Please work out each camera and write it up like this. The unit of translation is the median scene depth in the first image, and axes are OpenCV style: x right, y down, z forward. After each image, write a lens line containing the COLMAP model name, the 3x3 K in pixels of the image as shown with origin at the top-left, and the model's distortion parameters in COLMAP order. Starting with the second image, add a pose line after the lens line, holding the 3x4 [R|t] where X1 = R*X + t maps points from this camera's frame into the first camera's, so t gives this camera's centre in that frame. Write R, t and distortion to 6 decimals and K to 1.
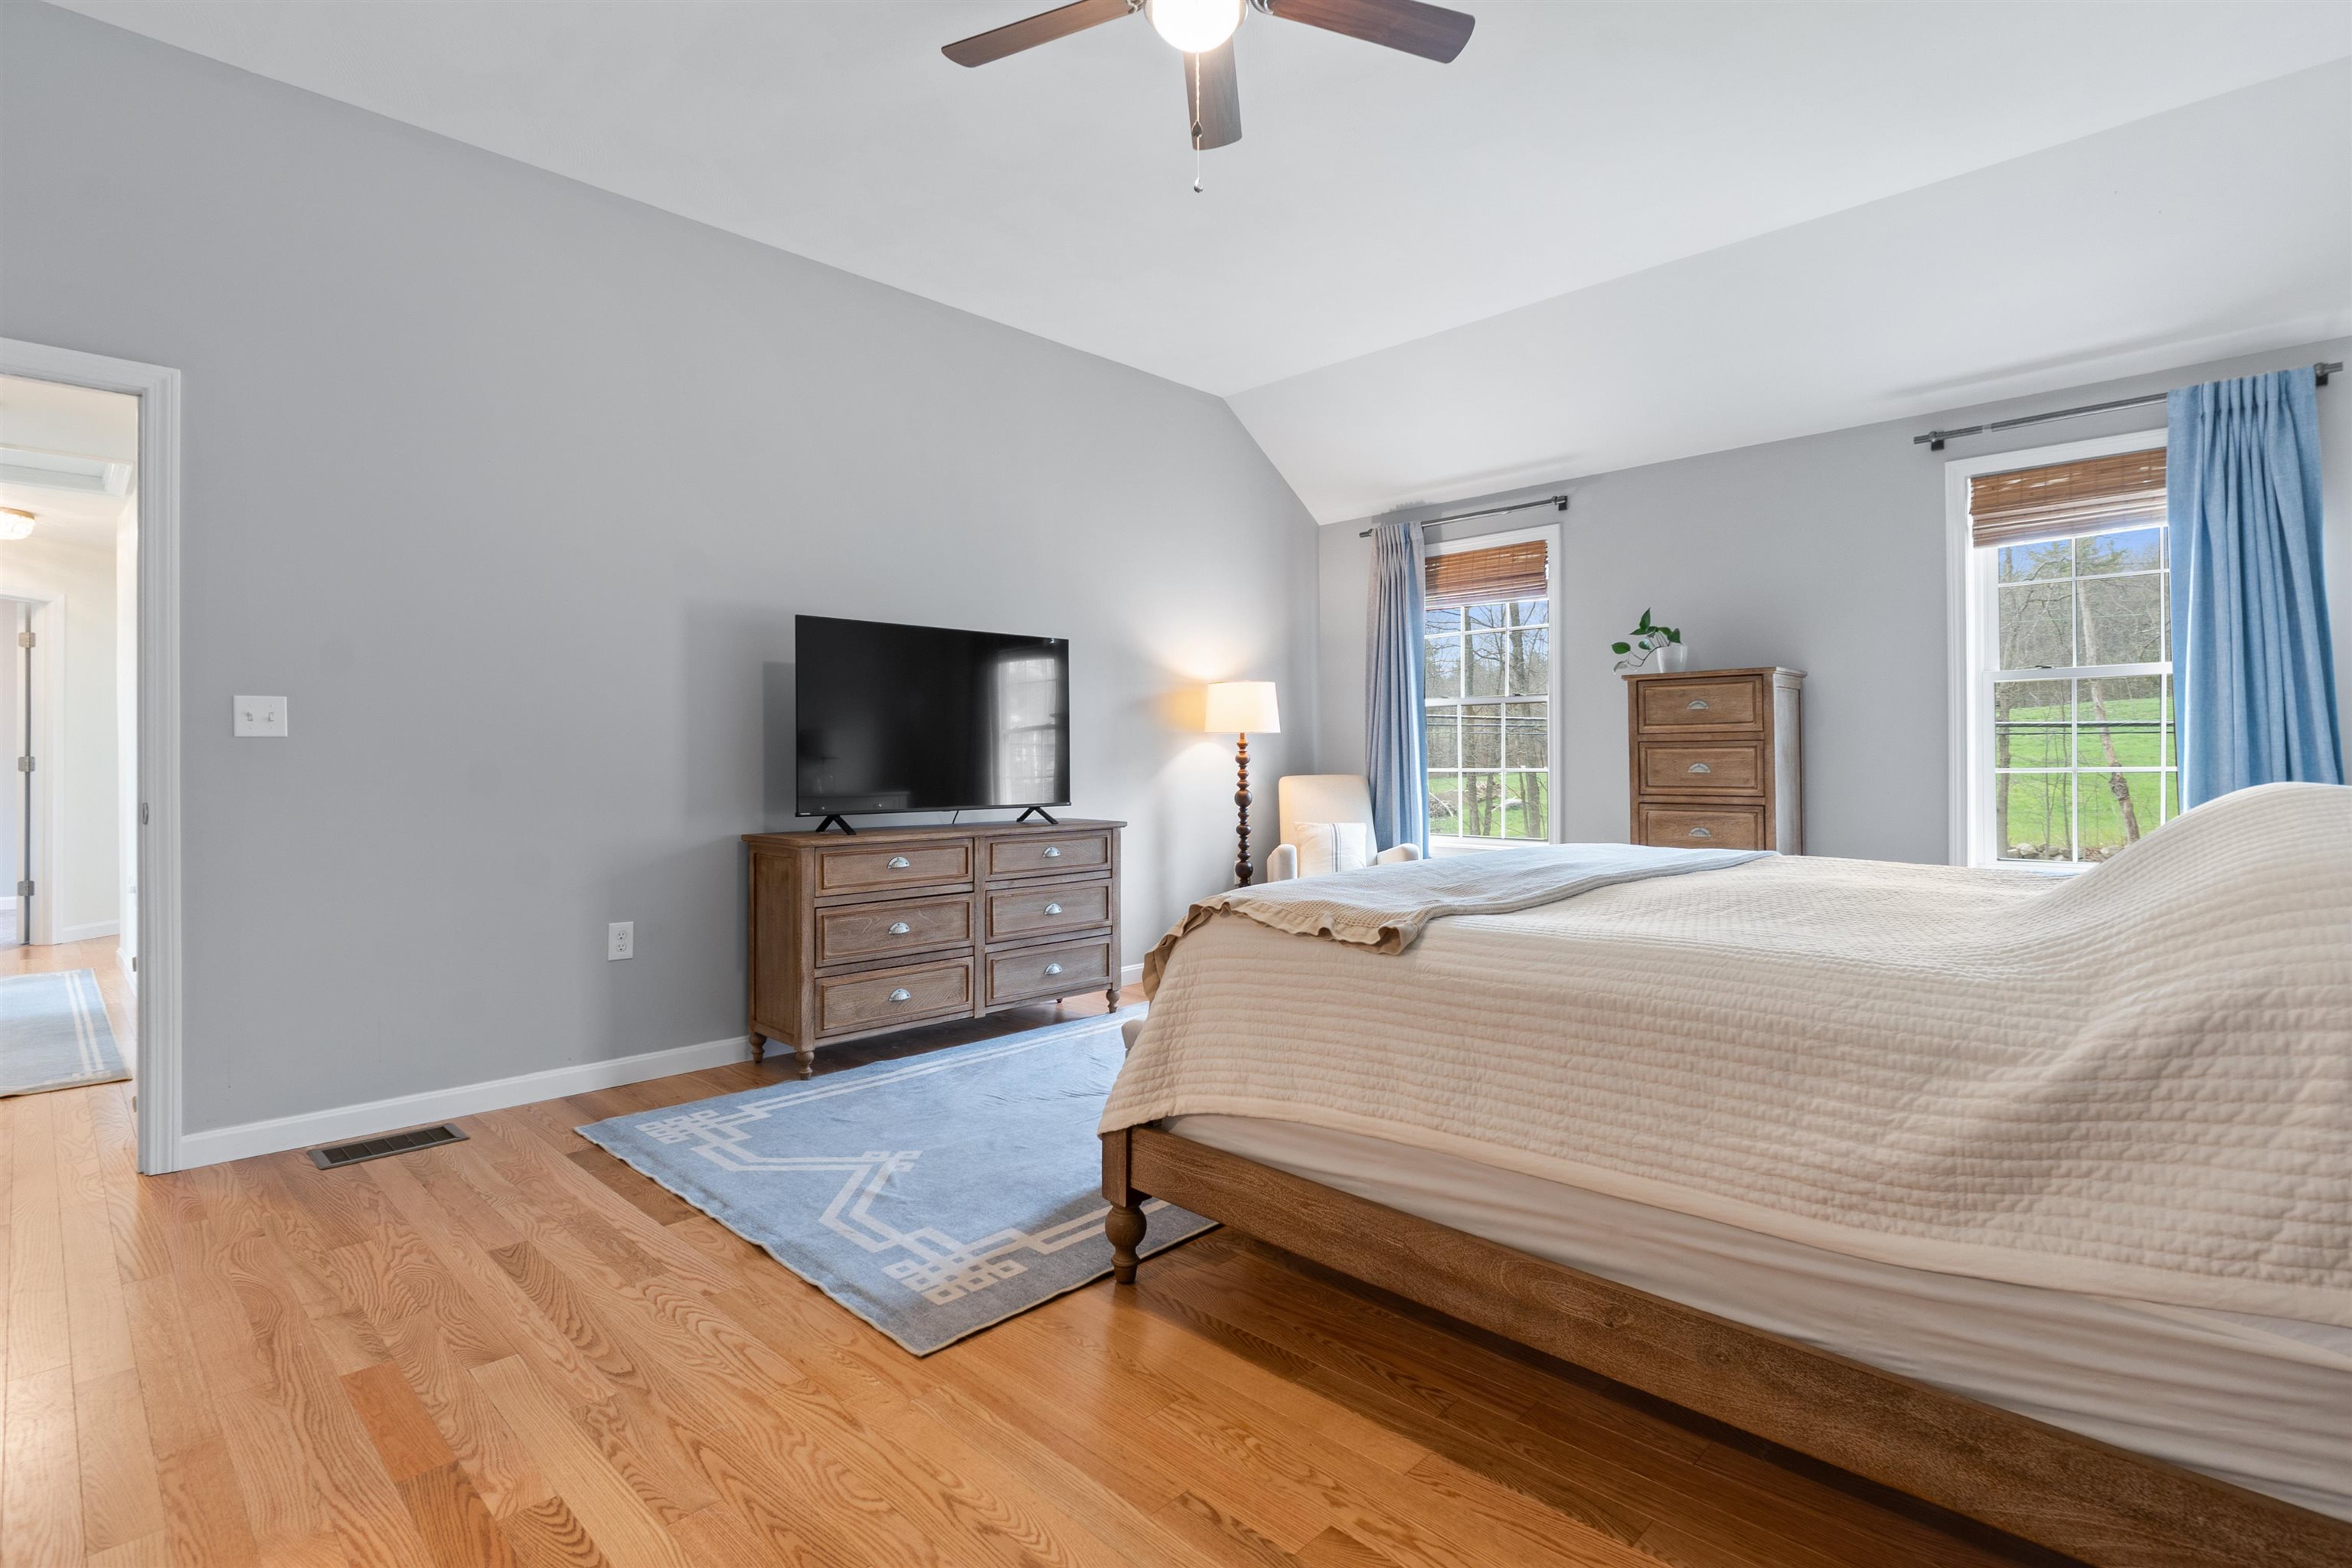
lens RADIAL K [[1142.1, 0, 1178.0], [0, 1142.1, 768.3], [0, 0, 1]] dist [-0.000425, 0.000442]
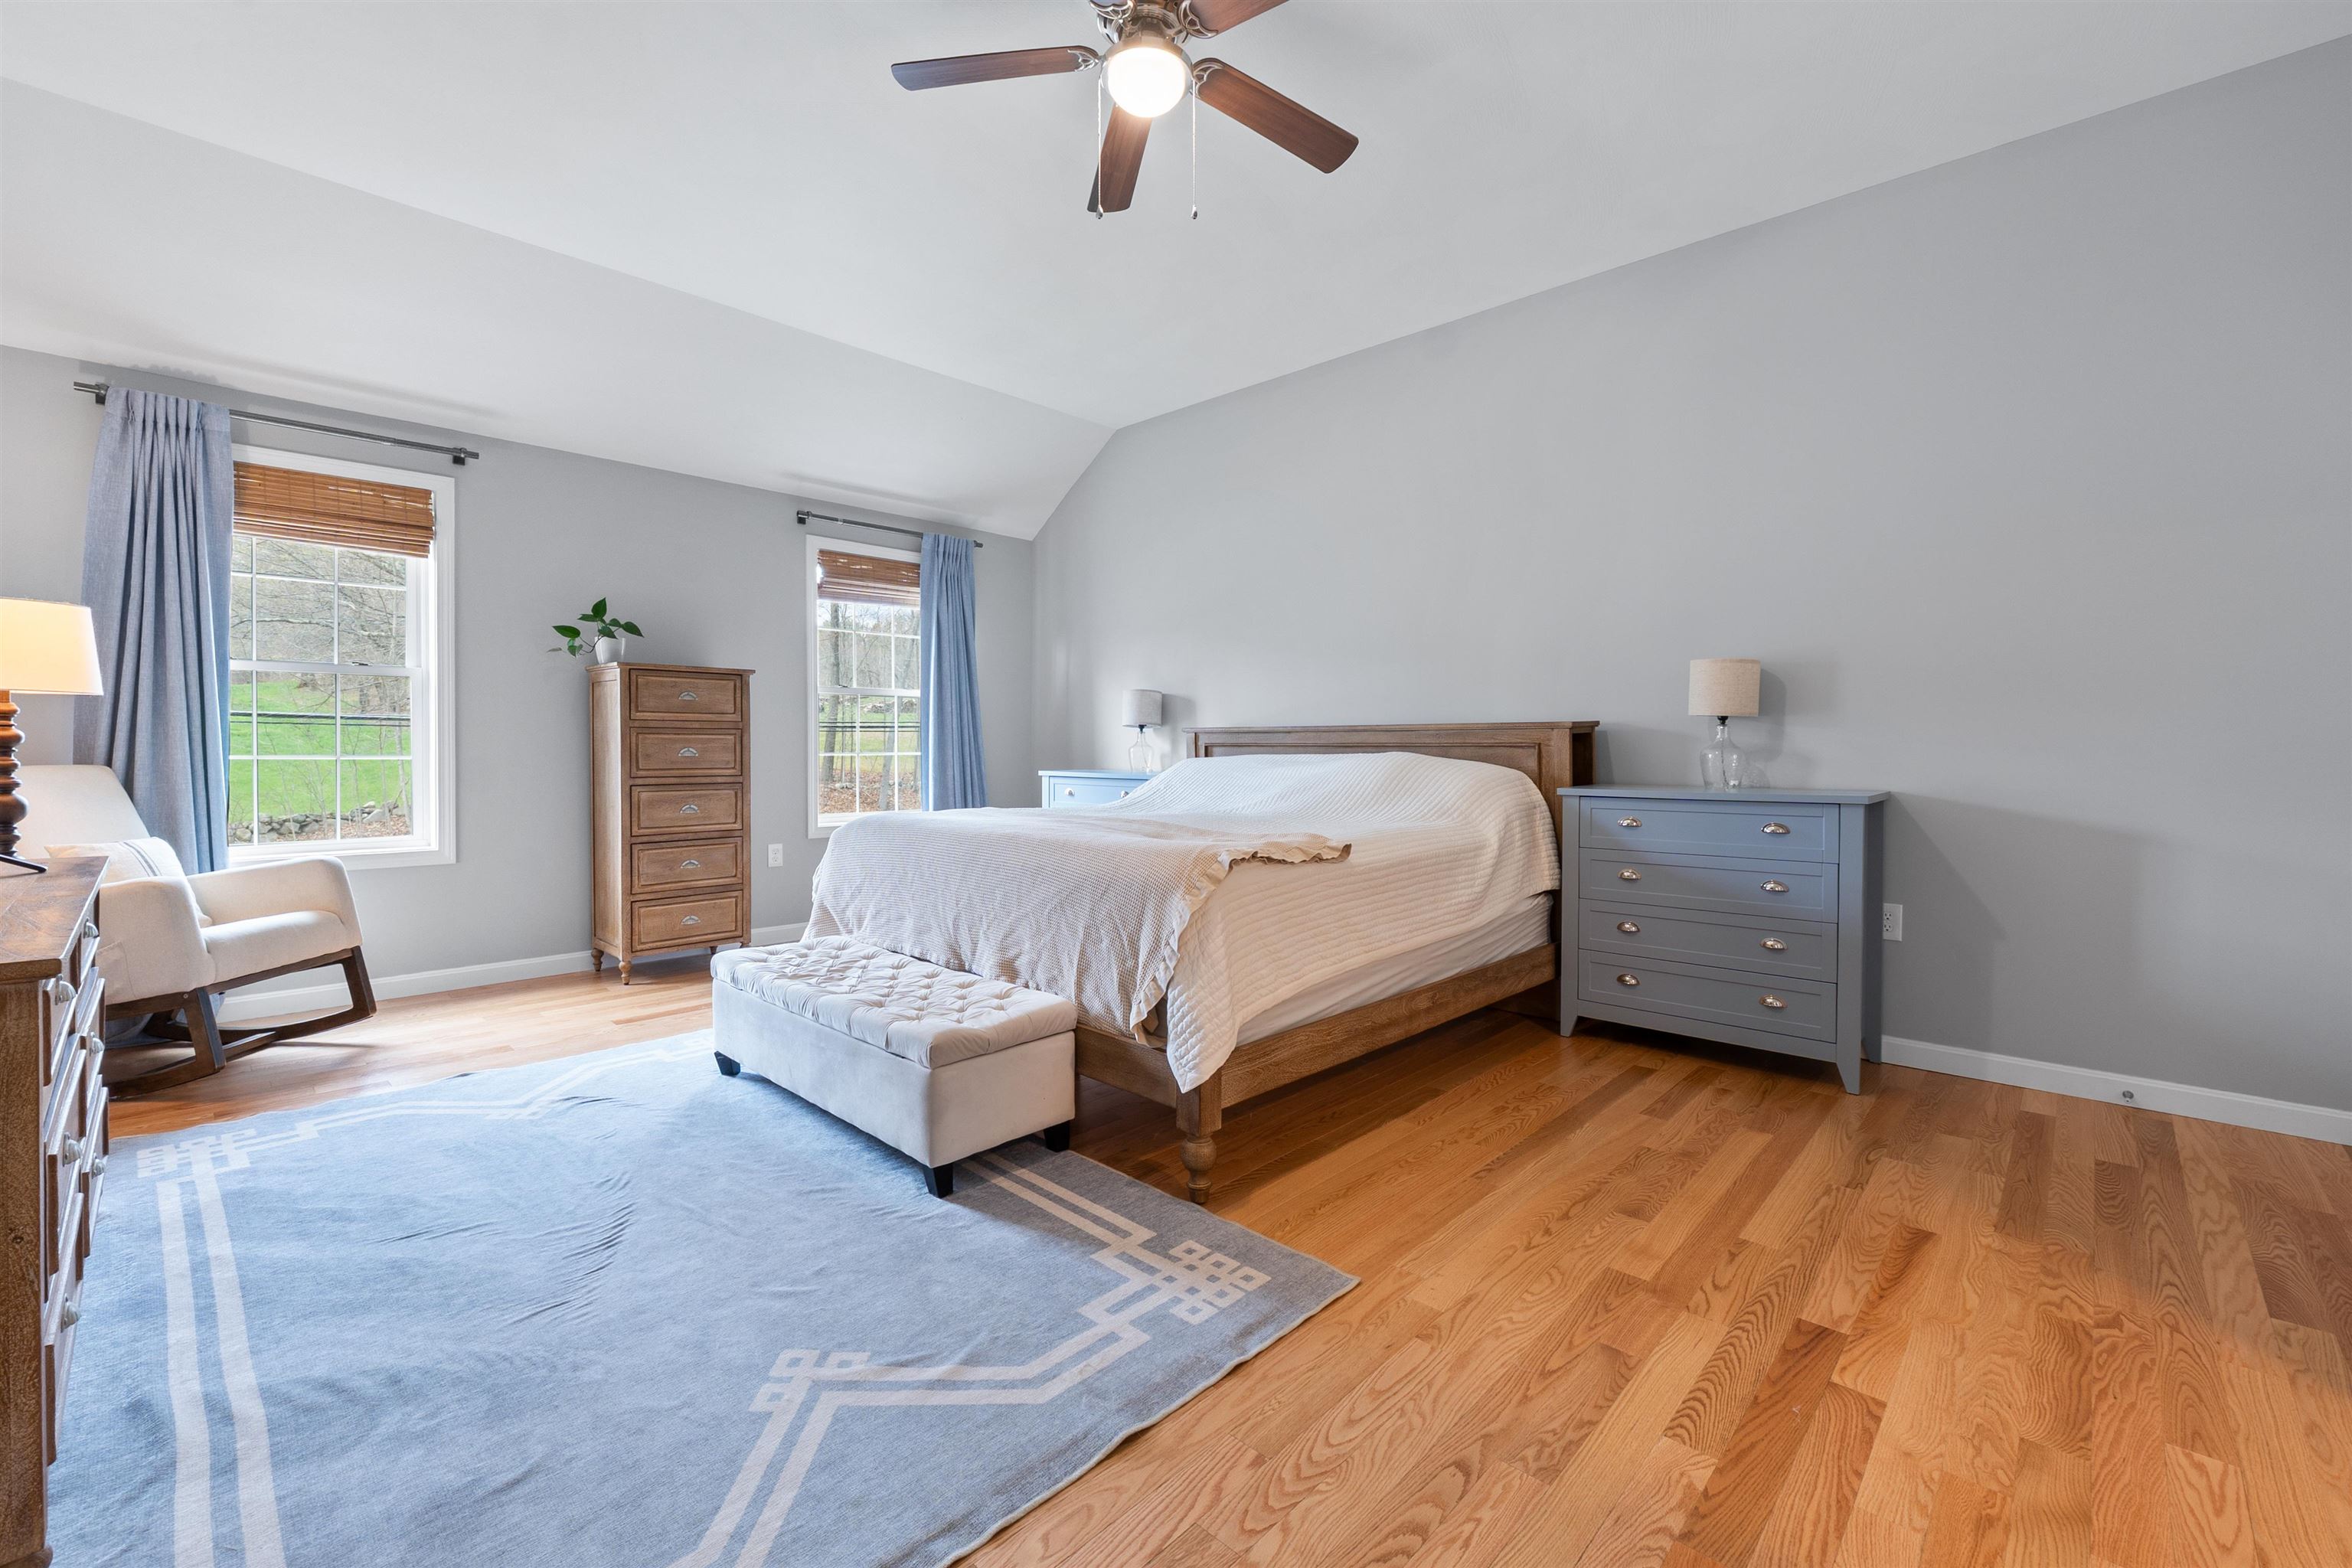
lens RADIAL K [[988.0, 0, 1173.0], [0, 988.0, 770.7], [0, 0, 1]] dist [-0.007836, -0.000194]
pose [[-0.019682, -0.021368, 0.999578, -0.946288], [0.005372, 0.999755, 0.021478, -0.000584], [-0.999792, 0.005793, -0.019562, 0.970626]]
